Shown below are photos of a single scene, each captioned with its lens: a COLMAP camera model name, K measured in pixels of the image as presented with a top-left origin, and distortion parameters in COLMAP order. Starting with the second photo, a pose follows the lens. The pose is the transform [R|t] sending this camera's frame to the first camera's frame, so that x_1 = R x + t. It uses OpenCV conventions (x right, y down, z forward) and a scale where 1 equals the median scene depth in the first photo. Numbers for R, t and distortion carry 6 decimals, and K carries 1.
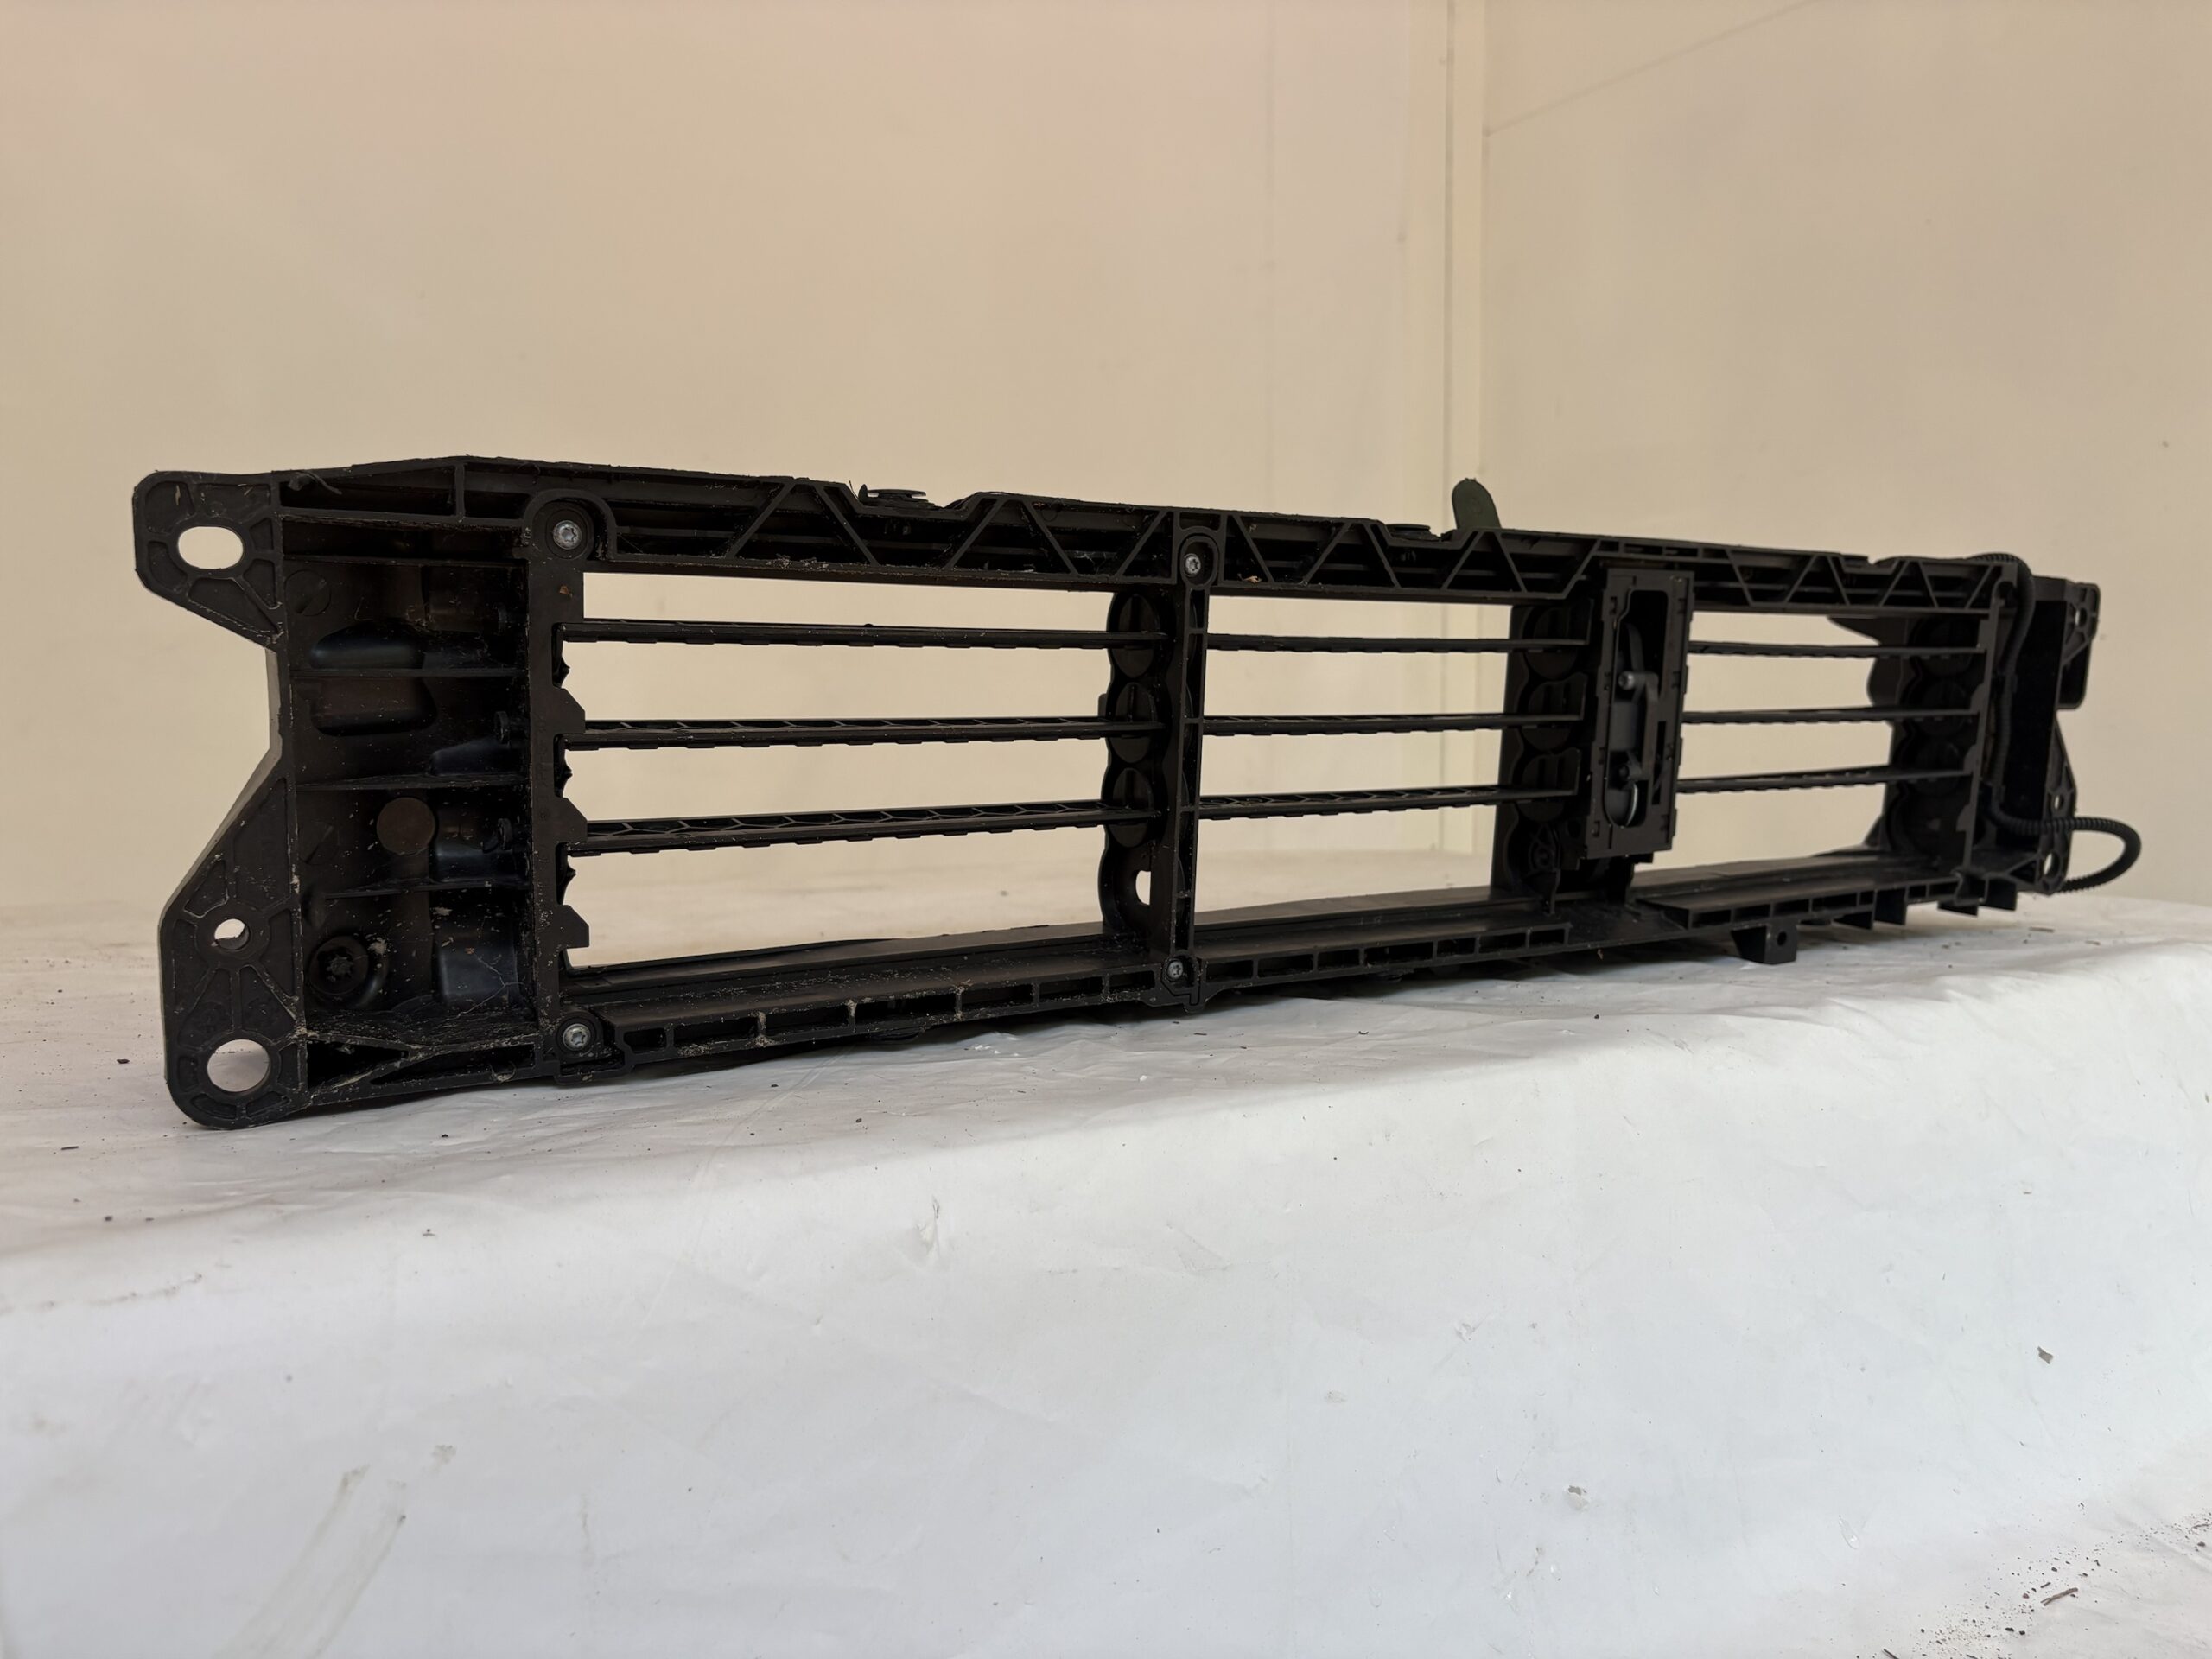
lens RADIAL K [[1705.6, 0, 1106.0], [0, 1705.6, 829.5], [0, 0, 1]] dist [0.047156, -0.080978]
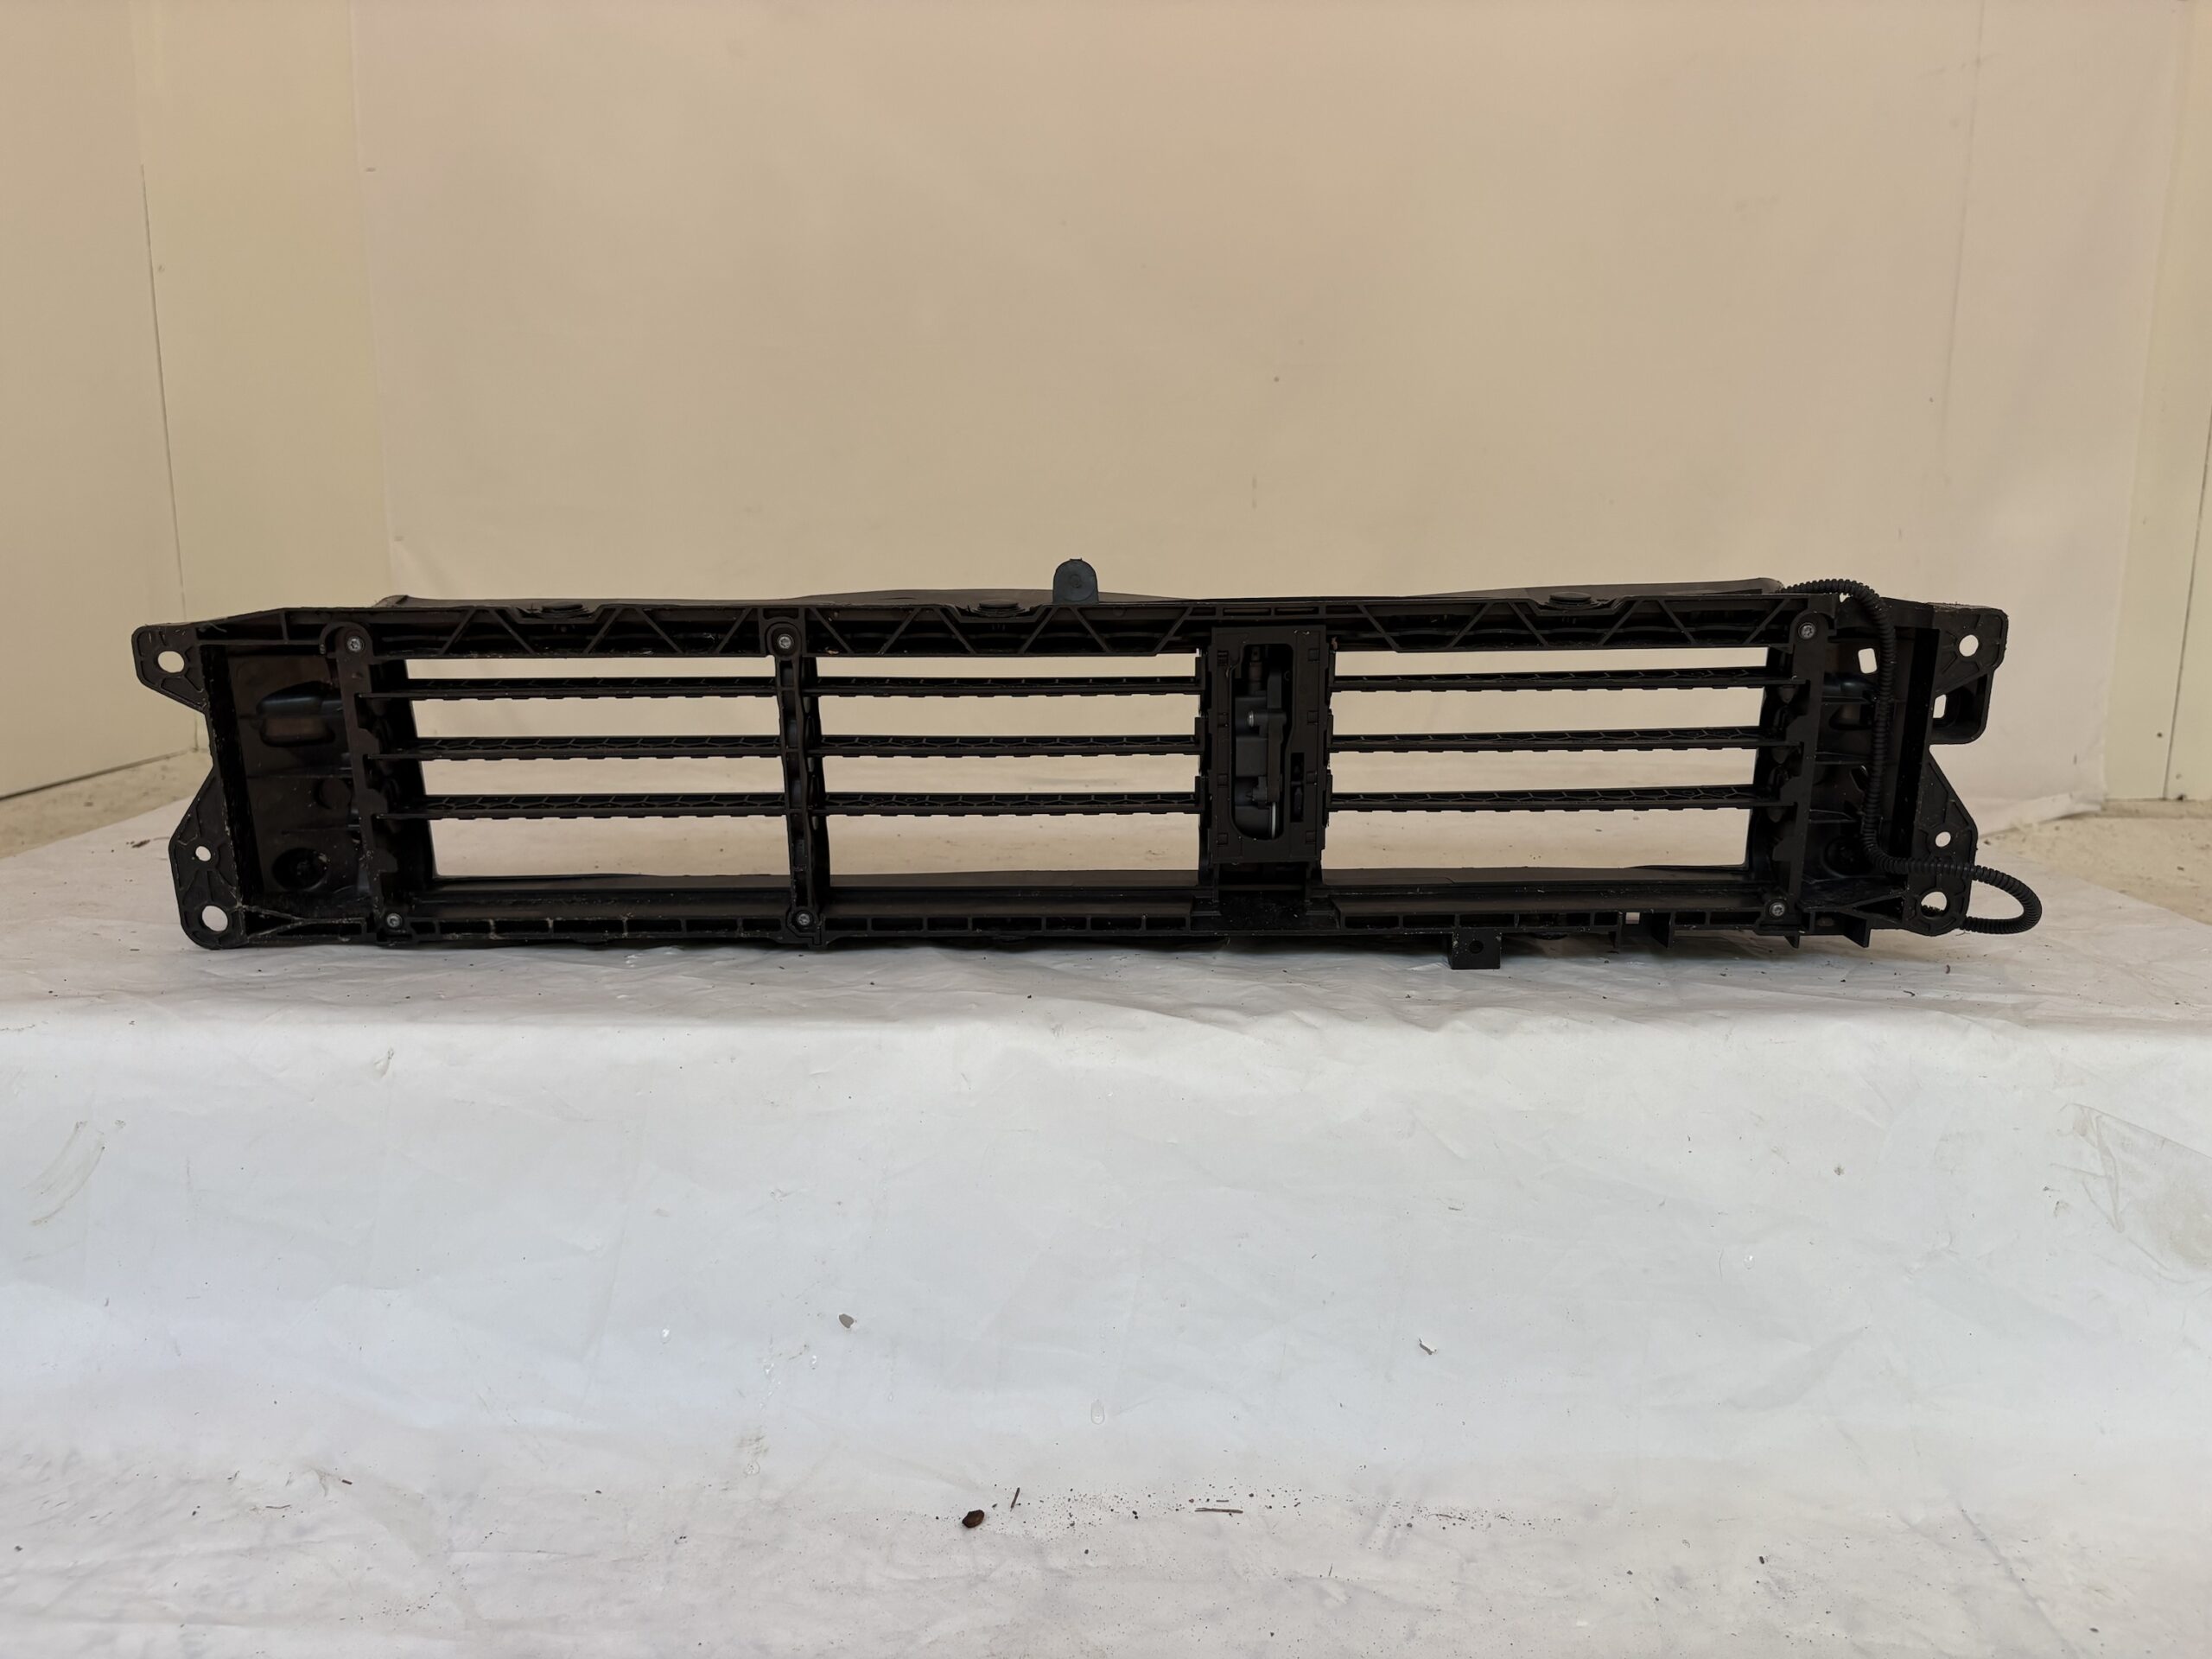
lens RADIAL K [[1705.6, 0, 1106.0], [0, 1705.6, 829.5], [0, 0, 1]] dist [0.047156, -0.080978]
pose [[0.832967, 0.109817, -0.542316, 1.303160], [-0.037936, 0.989135, 0.142029, -0.262201], [0.552021, -0.097732, 0.828083, -0.052914]]
